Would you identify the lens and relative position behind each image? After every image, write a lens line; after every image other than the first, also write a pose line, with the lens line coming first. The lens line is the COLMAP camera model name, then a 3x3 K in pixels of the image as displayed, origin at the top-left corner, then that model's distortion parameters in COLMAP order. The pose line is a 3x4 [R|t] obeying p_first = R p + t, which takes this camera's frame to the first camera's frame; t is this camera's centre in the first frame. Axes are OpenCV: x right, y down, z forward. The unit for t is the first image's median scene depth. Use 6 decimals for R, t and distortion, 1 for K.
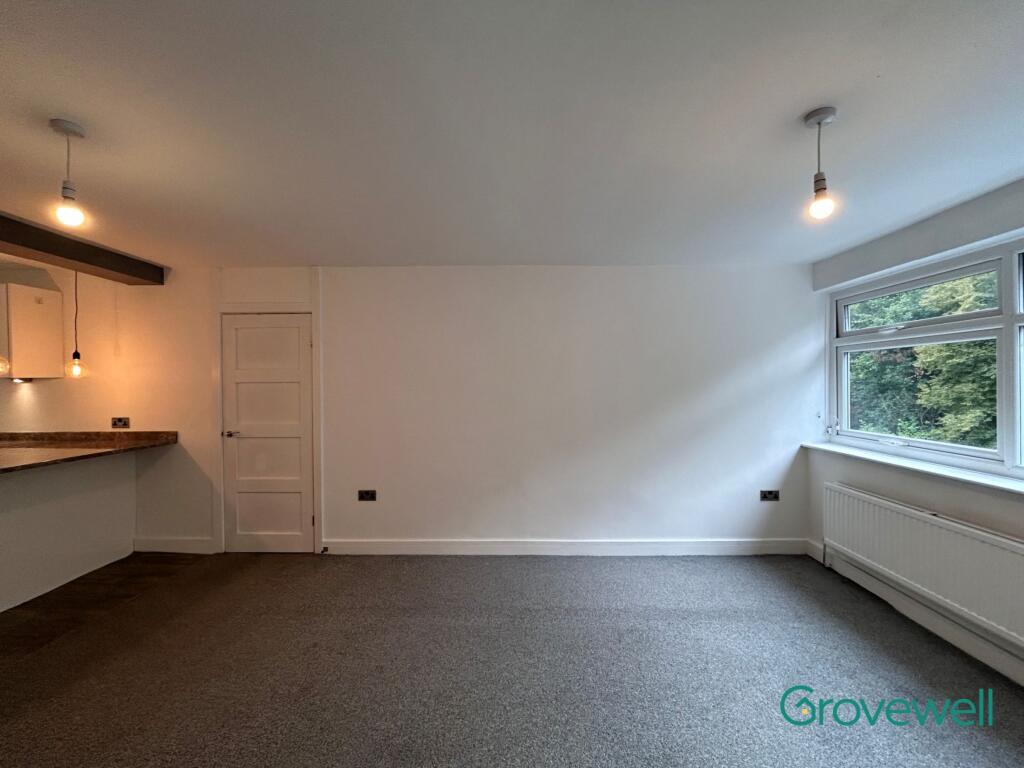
lens RADIAL K [[415.9, 0, 512.0], [0, 415.9, 382.8], [0, 0, 1]] dist [-0.001077, 0.000781]
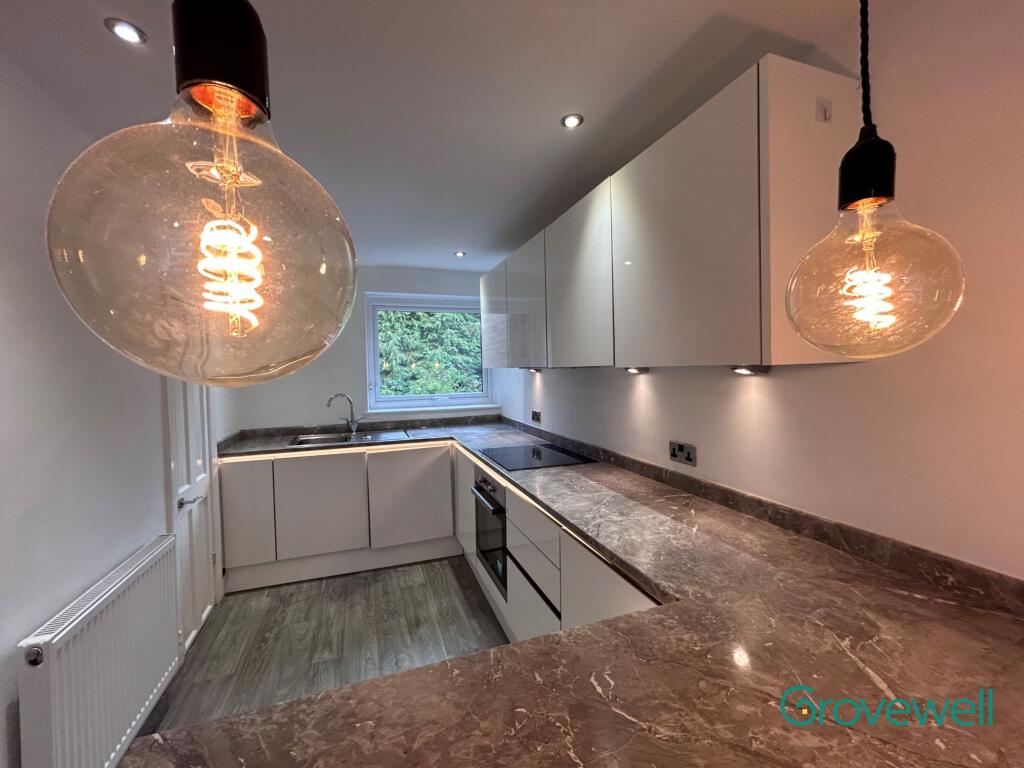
lens RADIAL K [[415.9, 0, 512.0], [0, 415.9, 382.8], [0, 0, 1]] dist [-0.001077, 0.000781]
pose [[0.363540, 0.033242, -0.930985, -0.896335], [0.014706, 0.999034, 0.041414, -0.013488], [0.931462, -0.028747, 0.362700, 0.644914]]
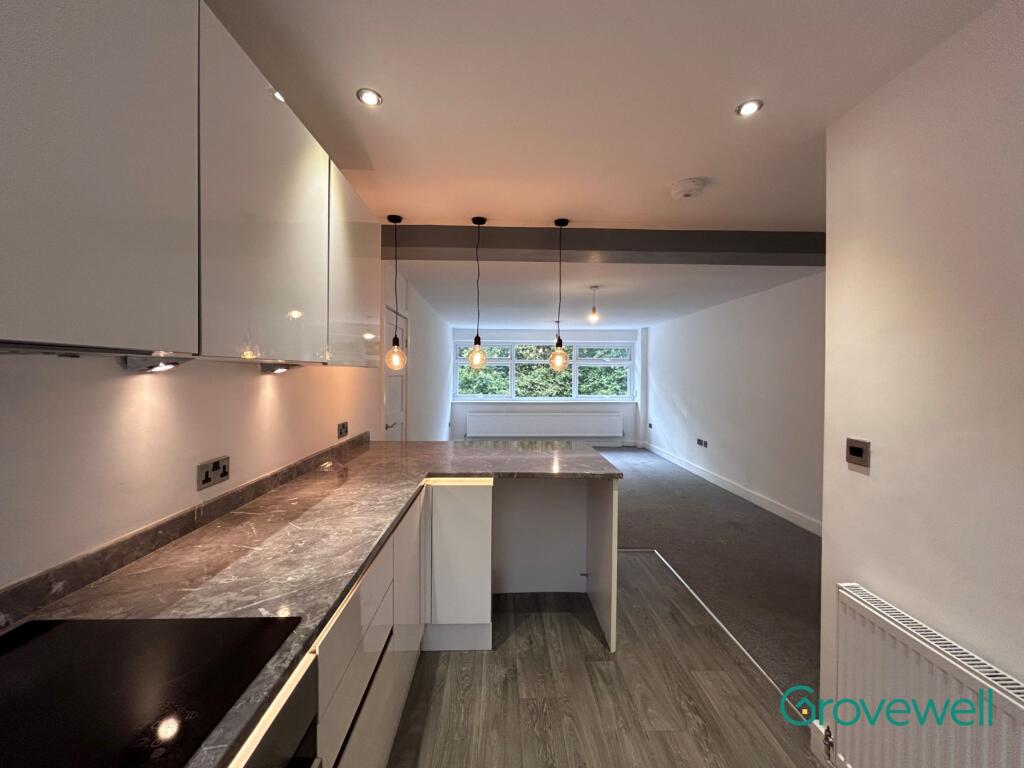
lens RADIAL K [[415.9, 0, 512.0], [0, 415.9, 382.8], [0, 0, 1]] dist [-0.001077, 0.000781]
pose [[-0.054052, -0.013021, 0.998453, -1.709706], [-0.007271, 0.999894, 0.012646, 0.001716], [-0.998512, -0.006576, -0.054141, 0.752499]]
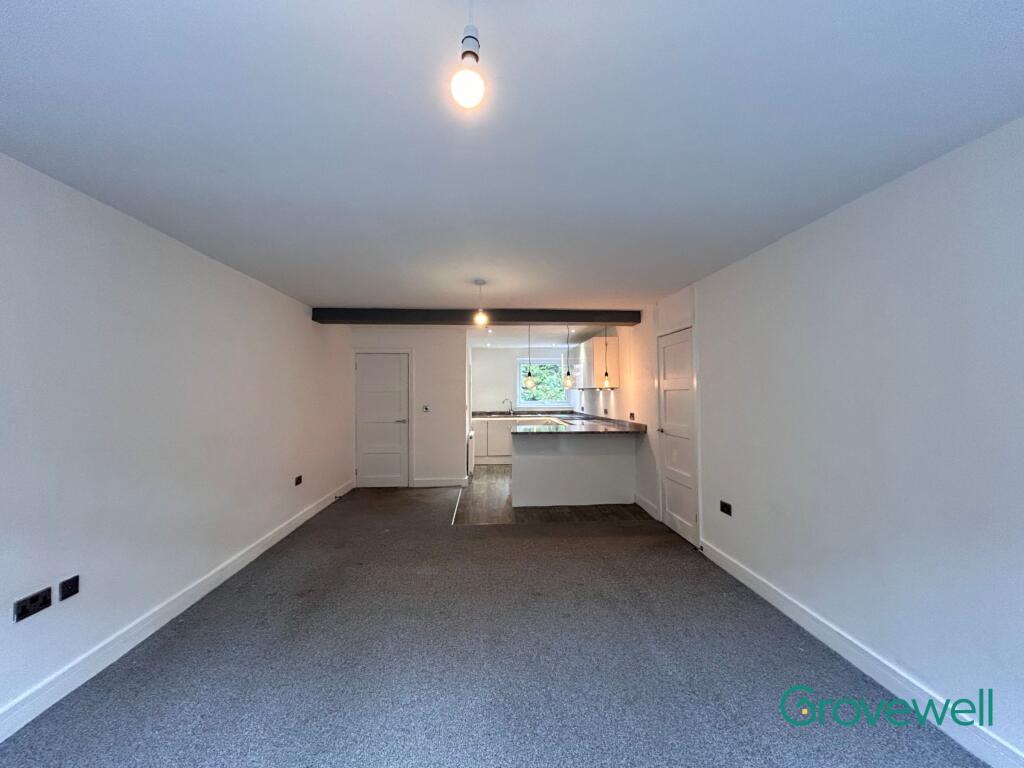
lens RADIAL K [[415.9, 0, 512.0], [0, 415.9, 382.8], [0, 0, 1]] dist [-0.001077, 0.000781]
pose [[0.088563, -0.019808, -0.995874, 0.561013], [0.005136, 0.999798, -0.019430, -0.000571], [0.996057, -0.003394, 0.088647, 0.426809]]
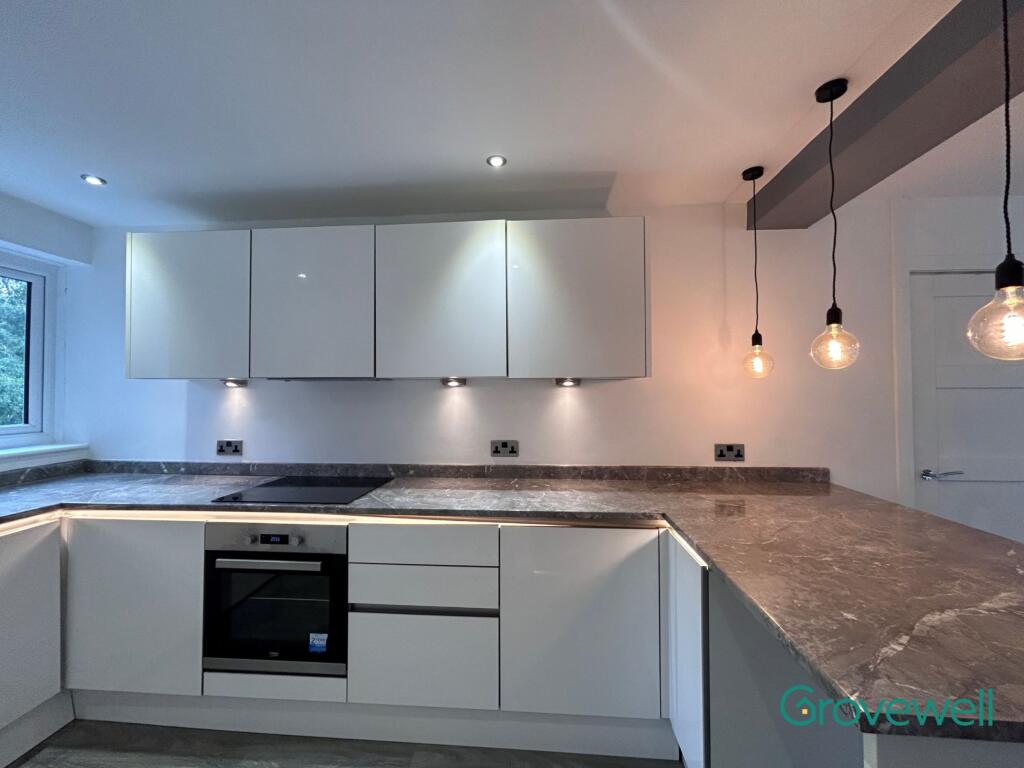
lens RADIAL K [[415.9, 0, 512.0], [0, 415.9, 382.8], [0, 0, 1]] dist [-0.001077, 0.000781]
pose [[0.998765, 0.003014, -0.049601, -1.247547], [-0.004158, 0.999727, -0.022972, 0.008928], [0.049518, 0.023150, 0.998505, 0.374556]]
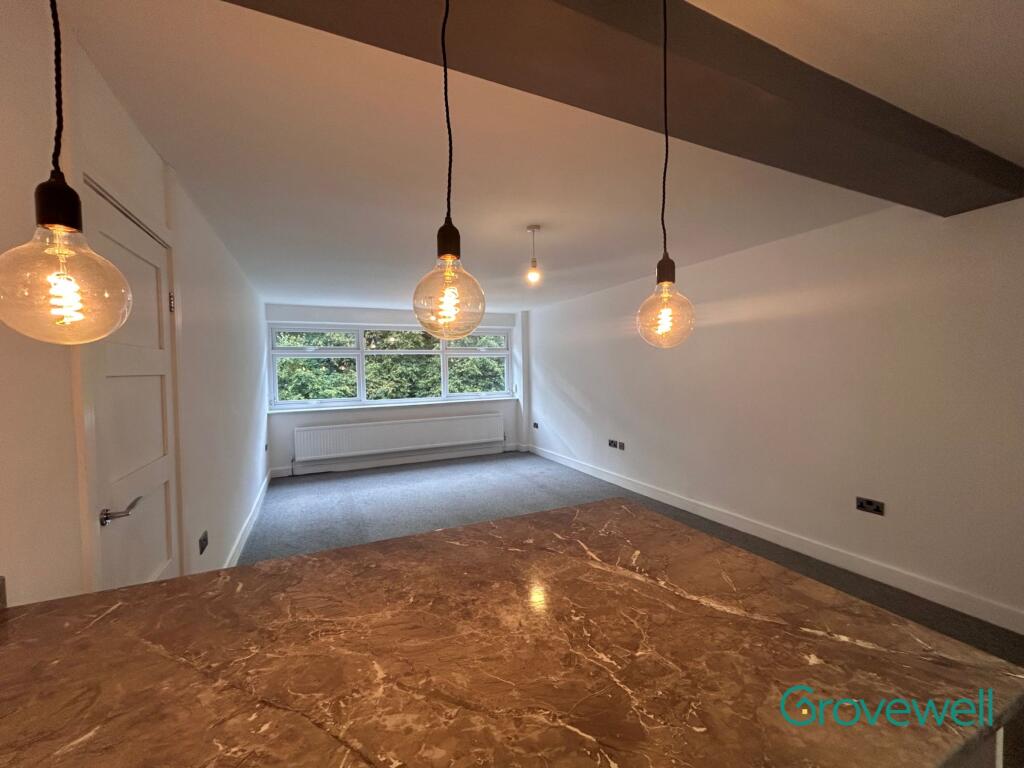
lens RADIAL K [[415.9, 0, 512.0], [0, 415.9, 382.8], [0, 0, 1]] dist [-0.001077, 0.000781]
pose [[-0.448467, -0.016219, 0.893652, -1.169152], [0.019380, 0.999424, 0.027865, 0.002469], [-0.893589, 0.029815, -0.447895, 0.841891]]
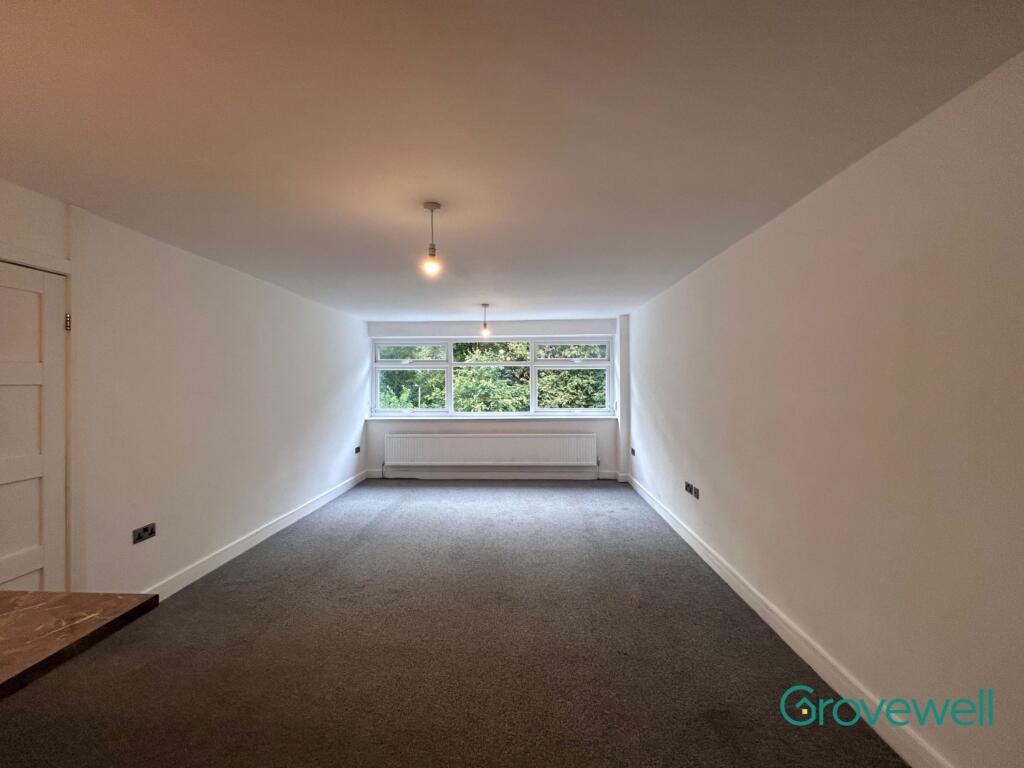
lens RADIAL K [[415.9, 0, 512.0], [0, 415.9, 382.8], [0, 0, 1]] dist [-0.001077, 0.000781]
pose [[0.016847, 0.006751, 0.999835, -1.098386], [0.002540, 0.999974, -0.006794, 0.001353], [-0.999855, 0.002654, 0.016829, 0.308504]]
